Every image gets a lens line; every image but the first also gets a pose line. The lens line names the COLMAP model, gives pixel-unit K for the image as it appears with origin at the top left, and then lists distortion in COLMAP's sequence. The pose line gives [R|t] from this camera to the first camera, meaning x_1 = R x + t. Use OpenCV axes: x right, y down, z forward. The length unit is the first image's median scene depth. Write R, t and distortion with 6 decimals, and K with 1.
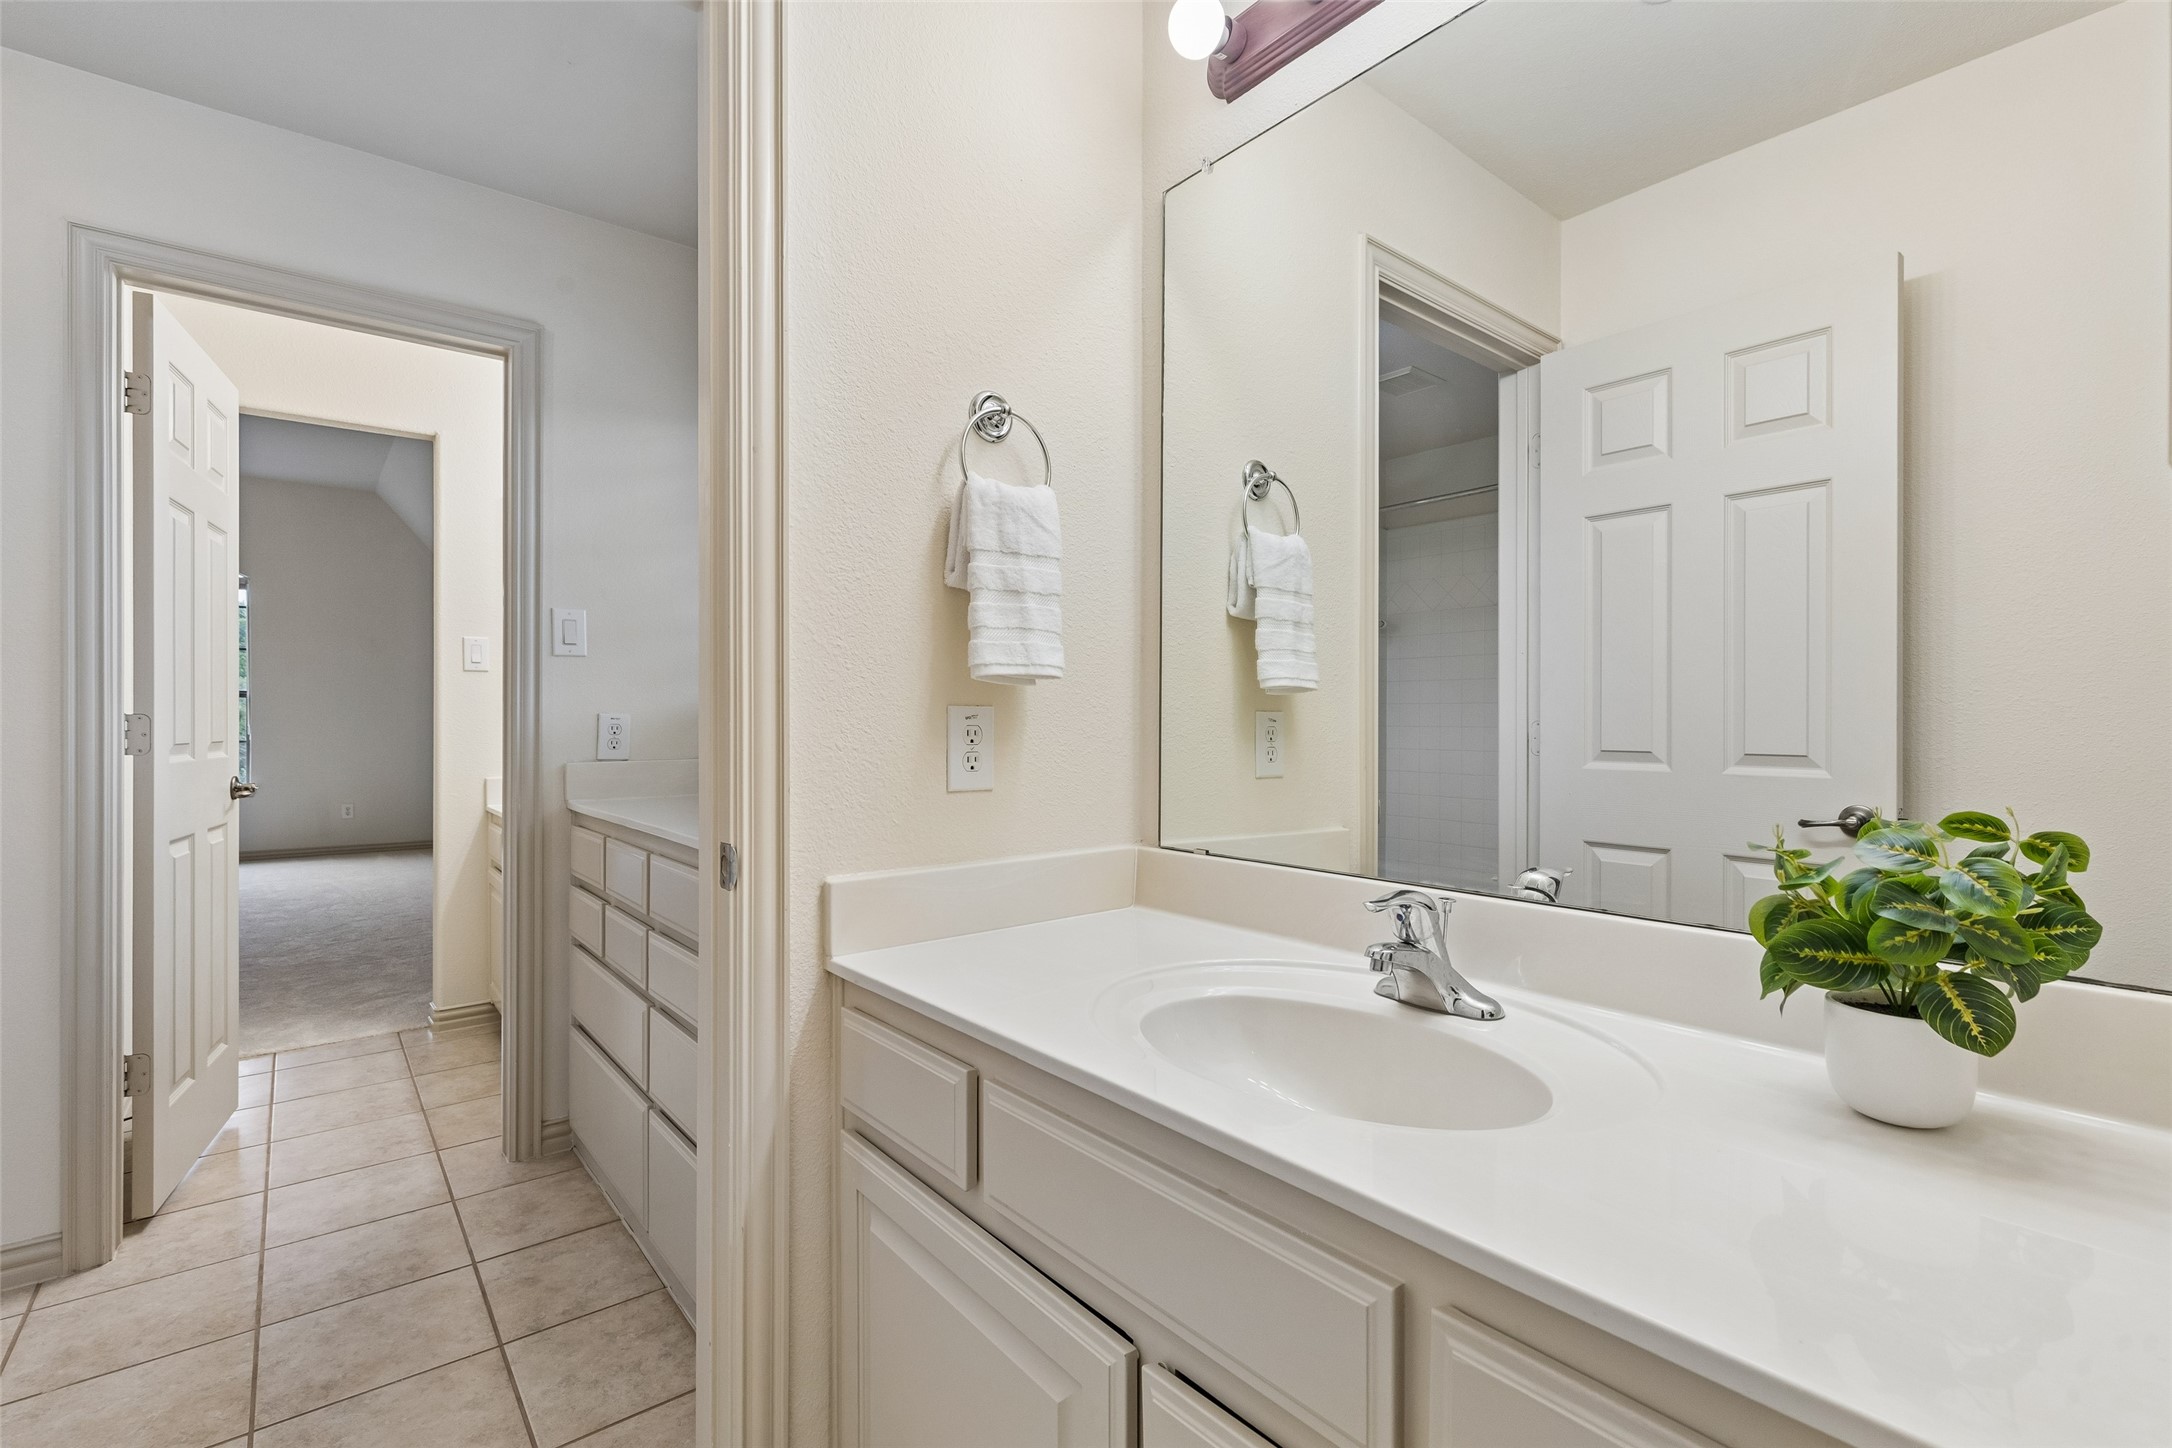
lens RADIAL K [[981.6, 0, 1075.4], [0, 981.6, 721.9], [0, 0, 1]] dist [0.001555, 0.000479]
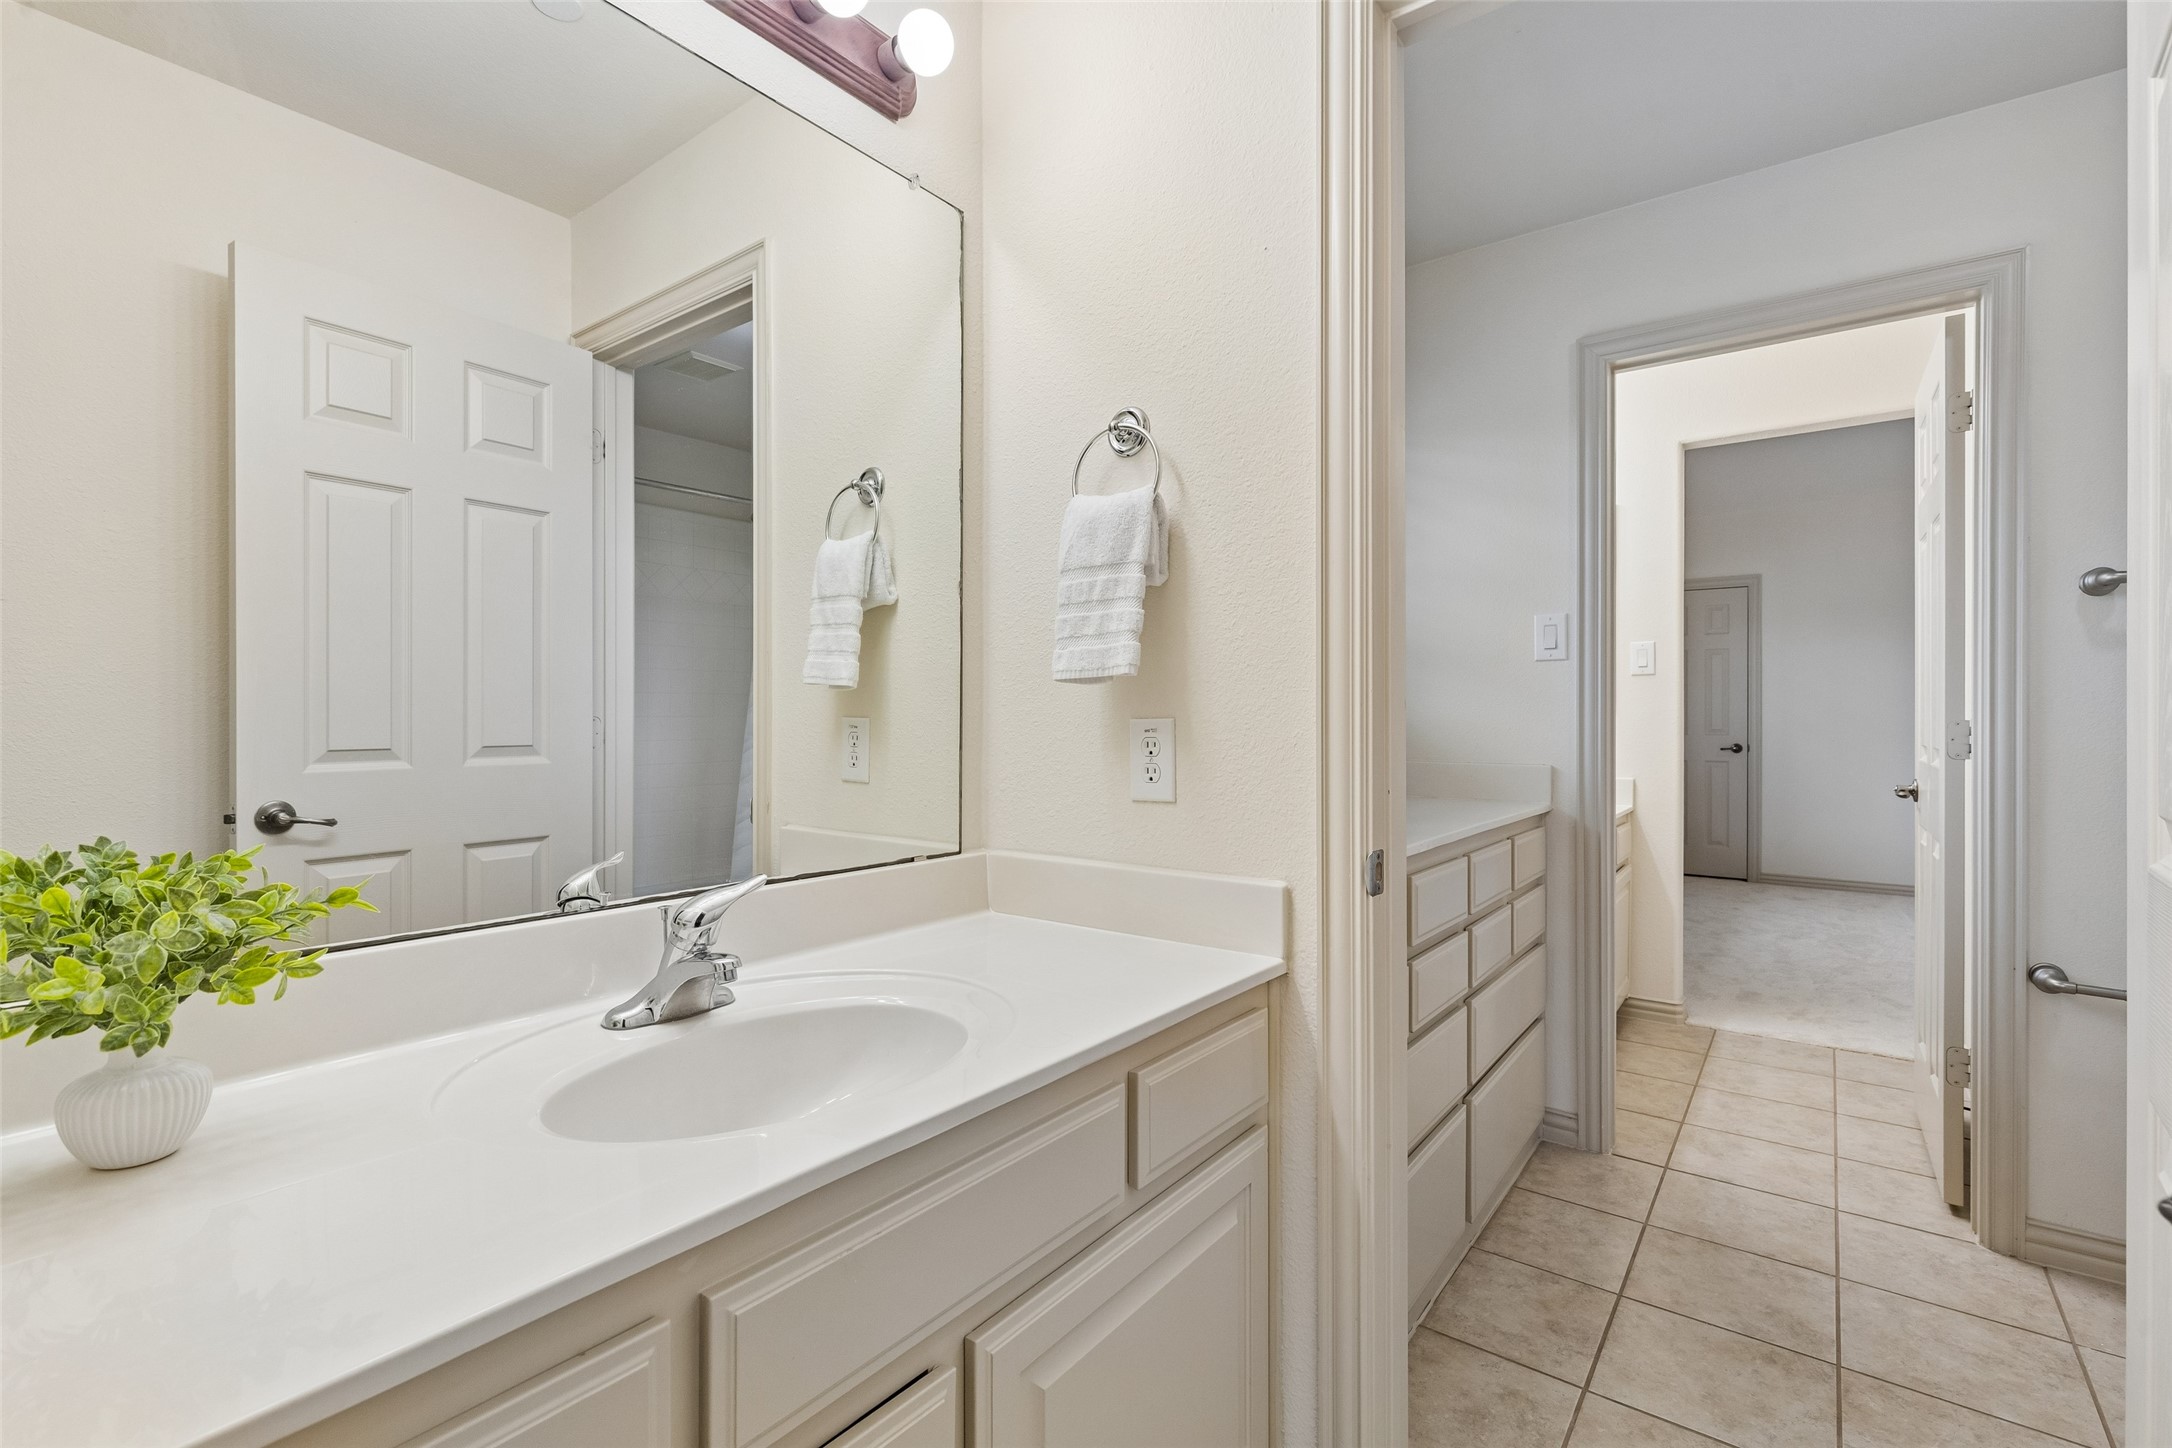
lens RADIAL K [[981.6, 0, 1075.3], [0, 981.6, 716.2], [0, 0, 1]] dist [0.001555, 0.000479]
pose [[-0.243275, 0.000389, 0.969957, -1.386251], [-0.007791, 0.999967, -0.002355, -0.010303], [-0.969926, -0.008130, -0.243264, 1.716743]]
